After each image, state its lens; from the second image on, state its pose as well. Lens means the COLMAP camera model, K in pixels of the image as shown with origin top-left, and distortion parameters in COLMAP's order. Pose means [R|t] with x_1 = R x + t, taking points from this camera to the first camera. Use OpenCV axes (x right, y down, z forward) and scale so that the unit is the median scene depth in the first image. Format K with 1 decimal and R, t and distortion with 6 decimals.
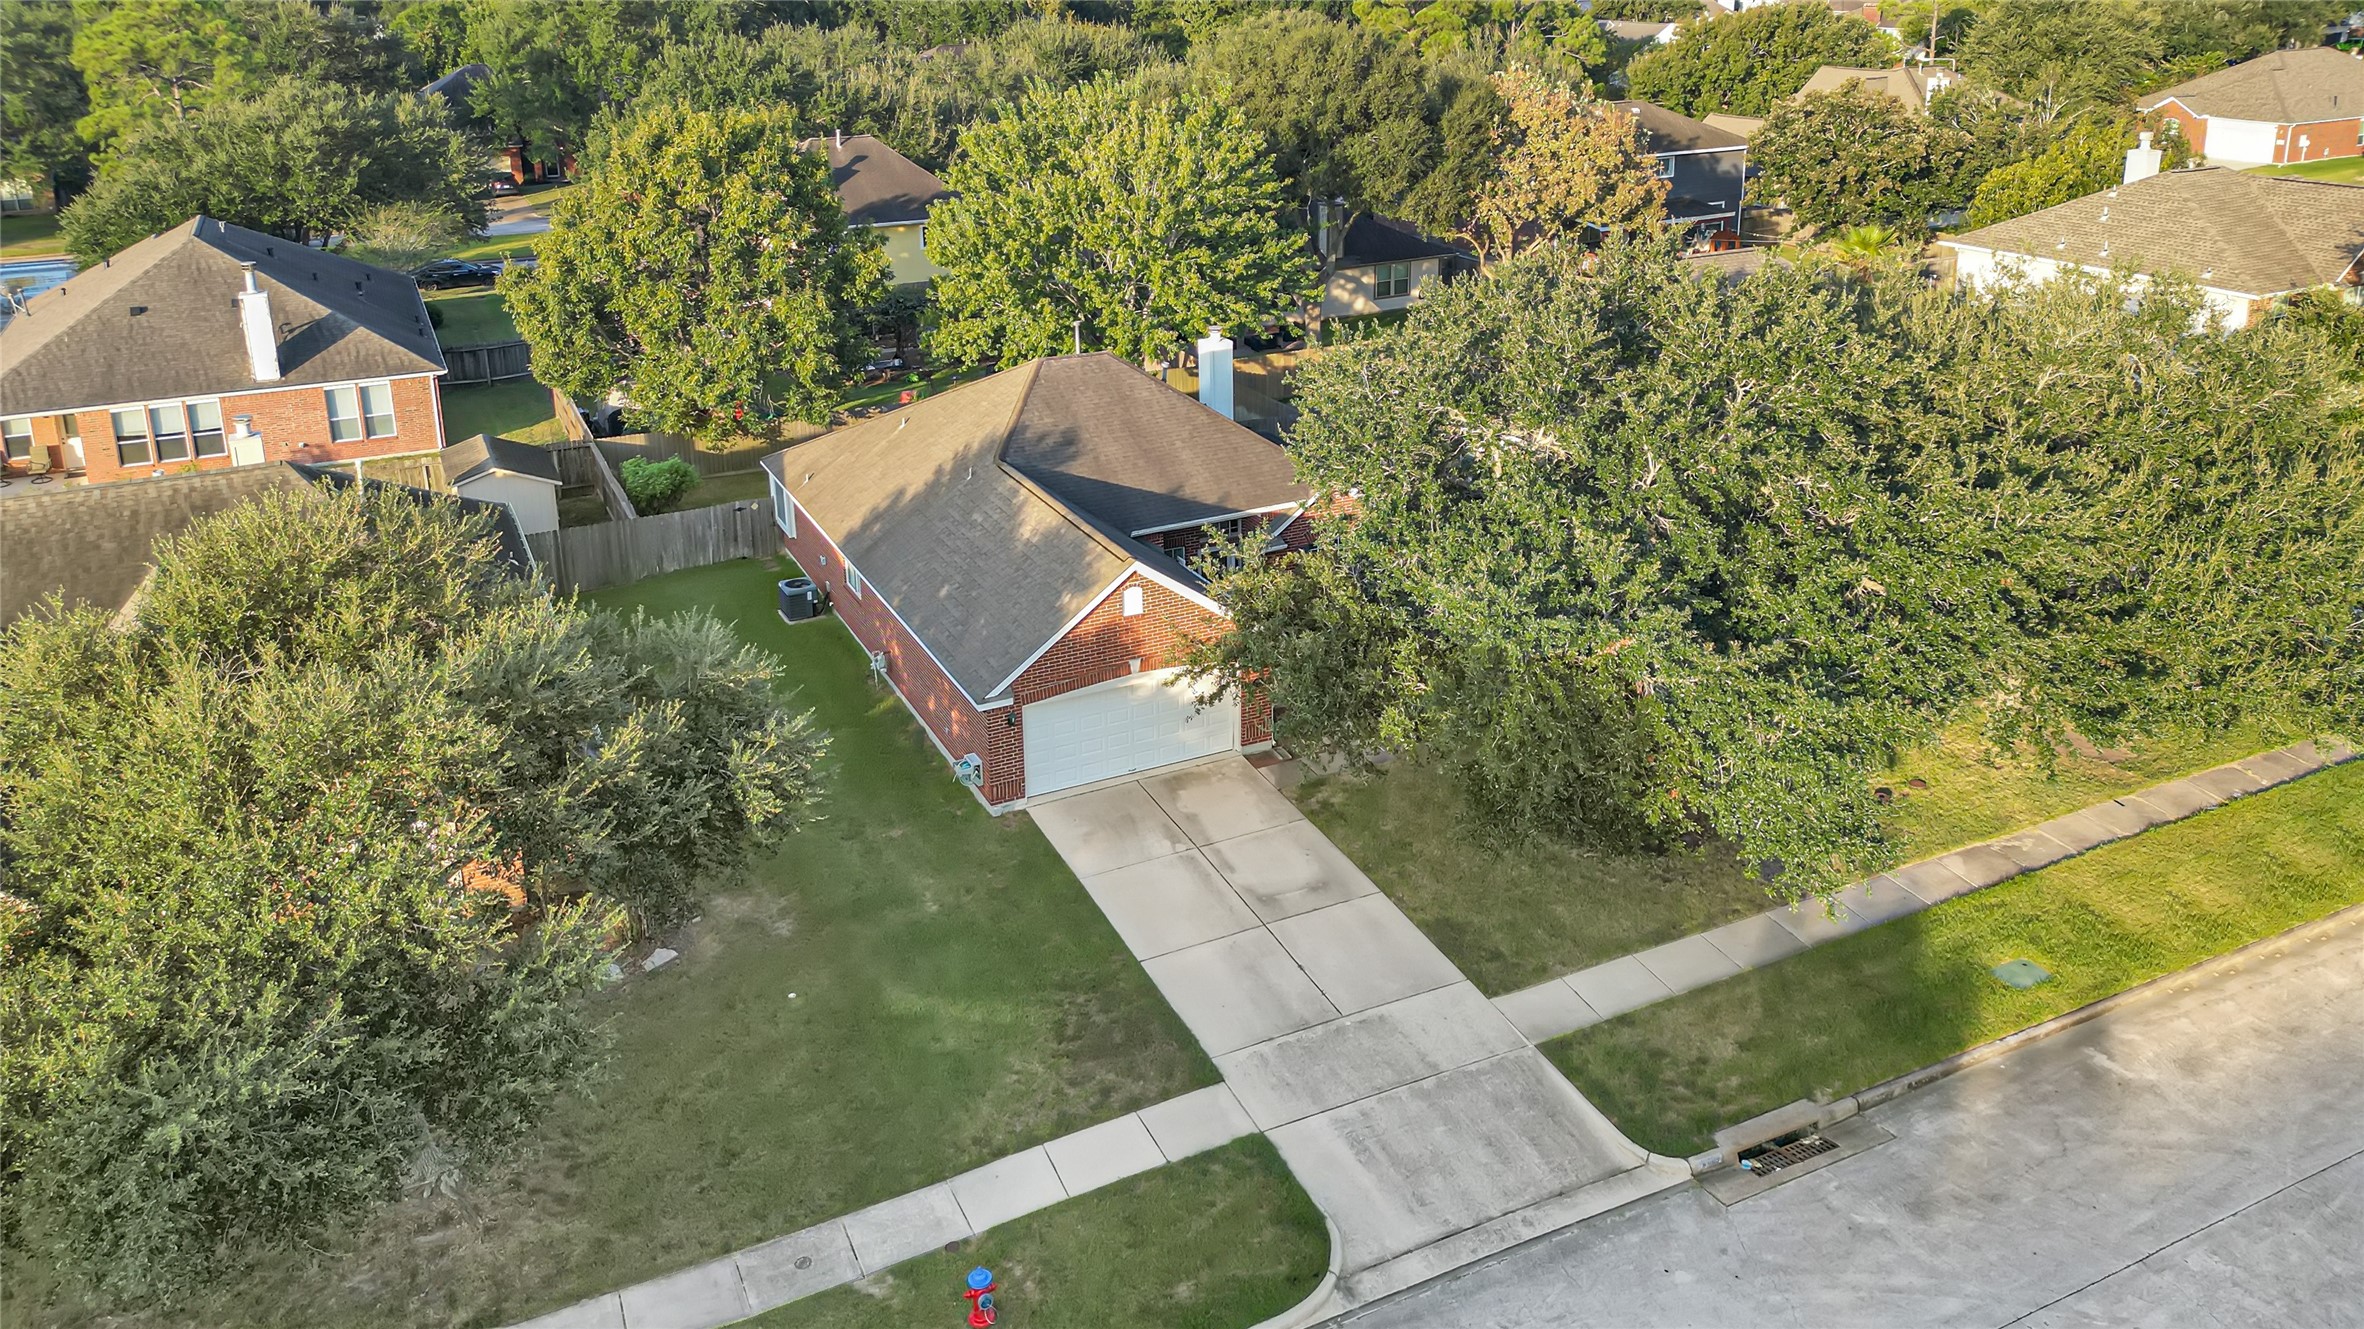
lens RADIAL K [[1594.7, 0, 1166.4], [0, 1594.7, 720.9], [0, 0, 1]] dist [0.046972, -0.031336]
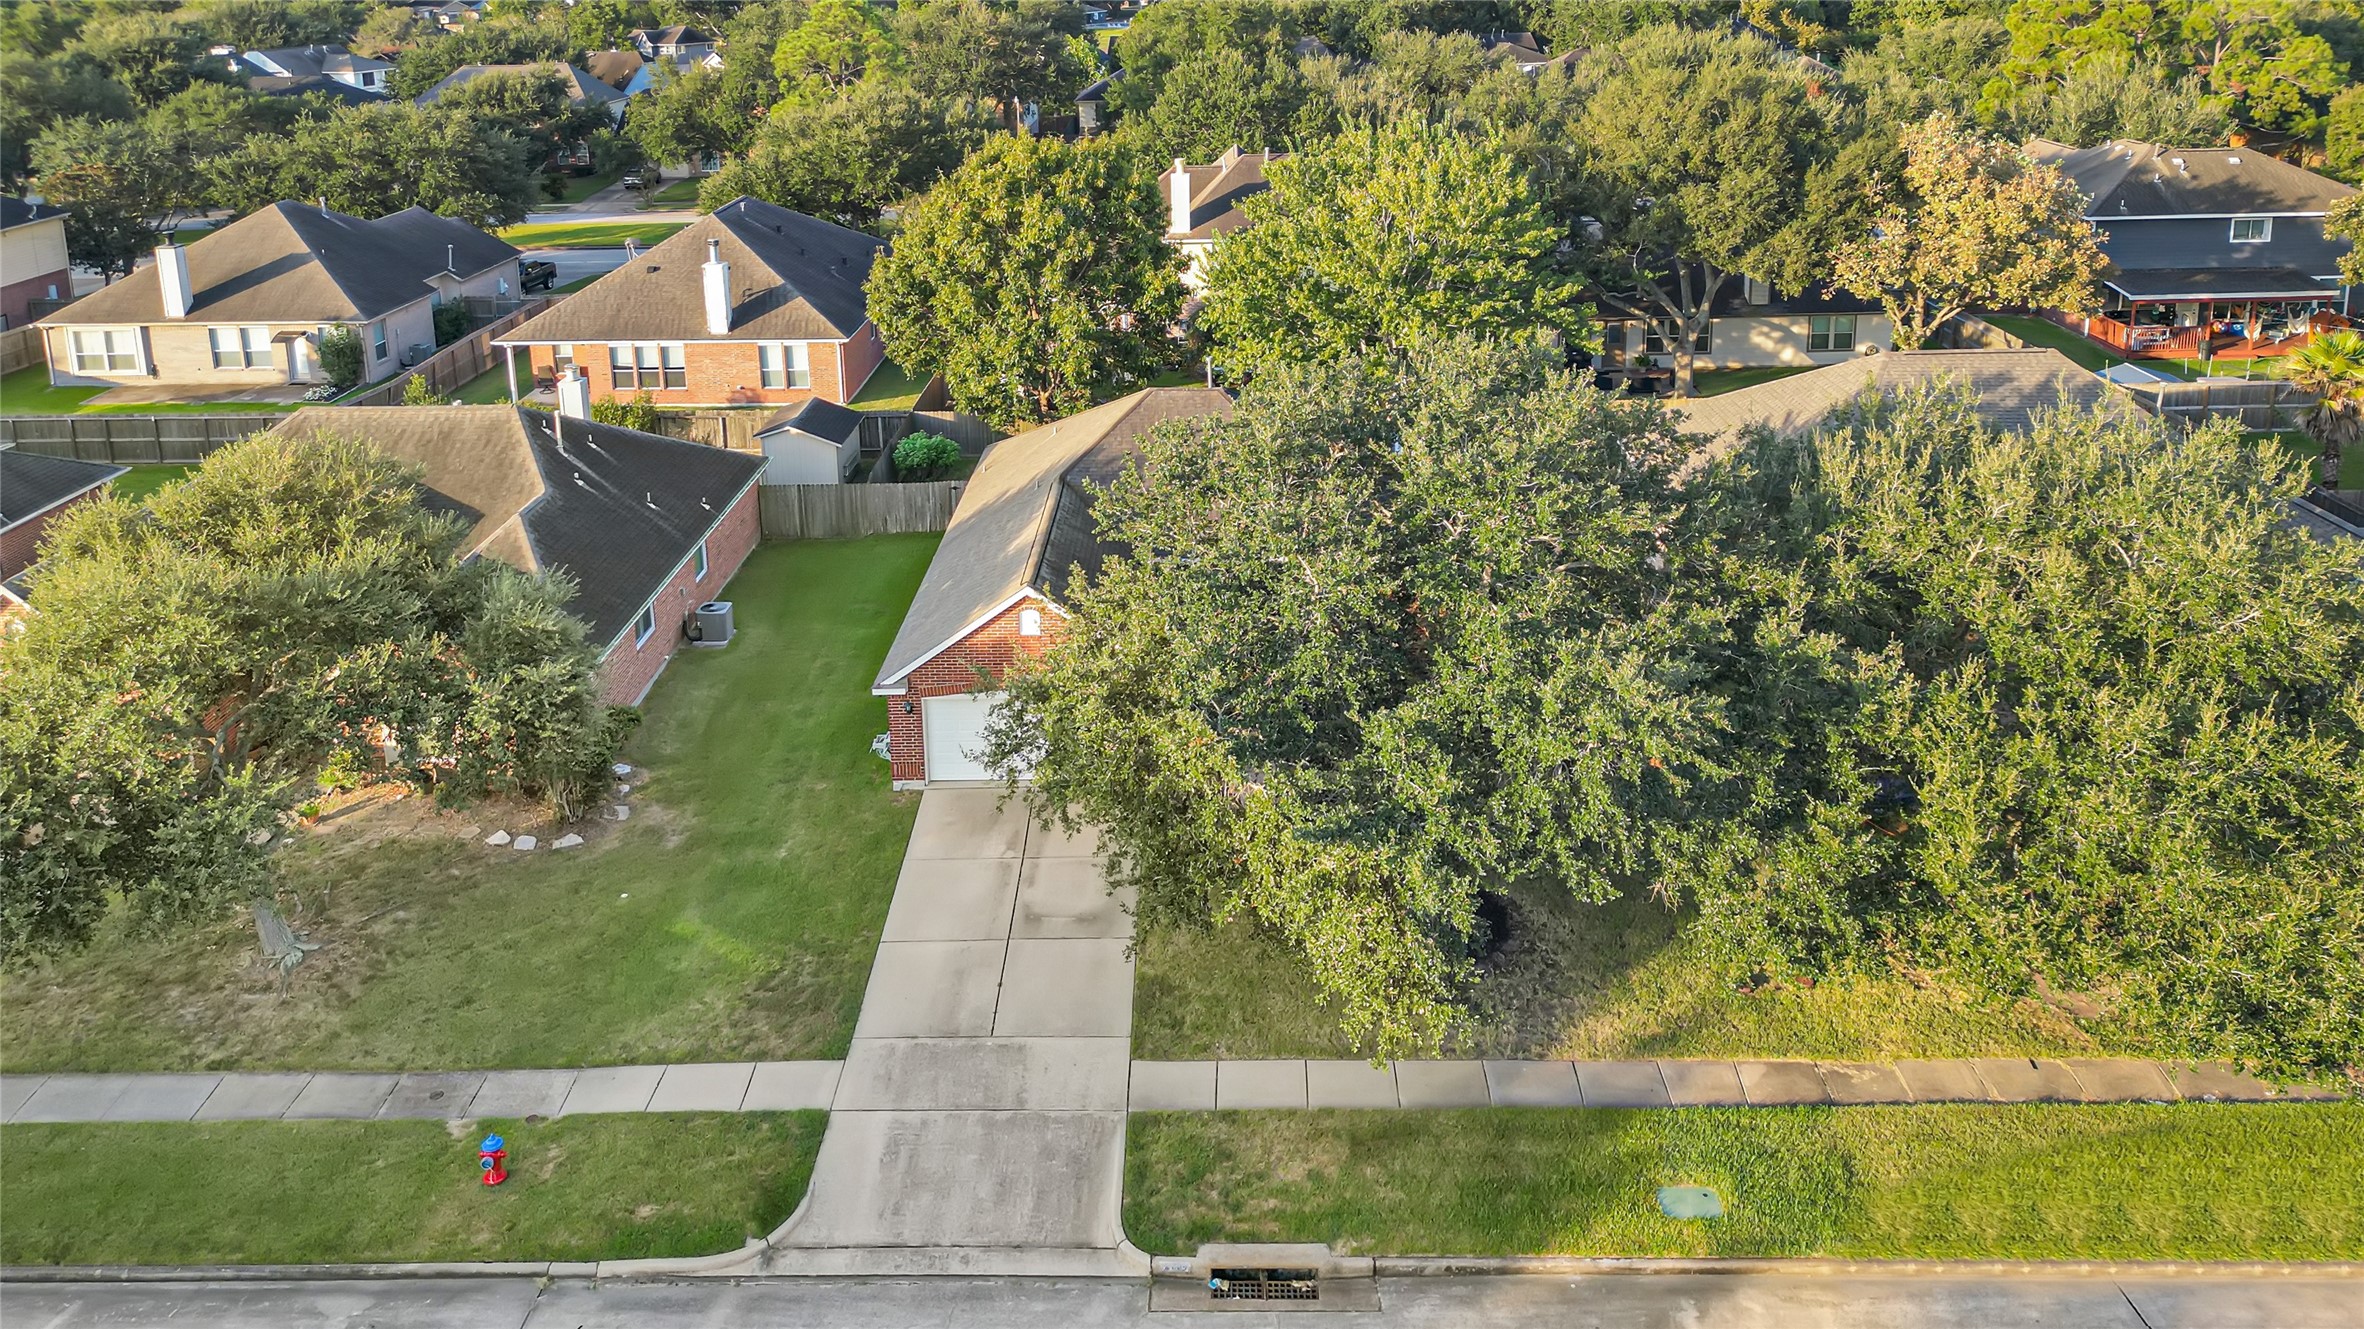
lens RADIAL K [[1594.7, 0, 1178.9], [0, 1594.7, 667.0], [0, 0, 1]] dist [0.046972, -0.031336]
pose [[0.896228, 0.181836, -0.404613, 0.313148], [-0.189393, 0.981663, 0.021657, -0.053718], [0.401131, 0.057221, 0.914232, 0.028723]]
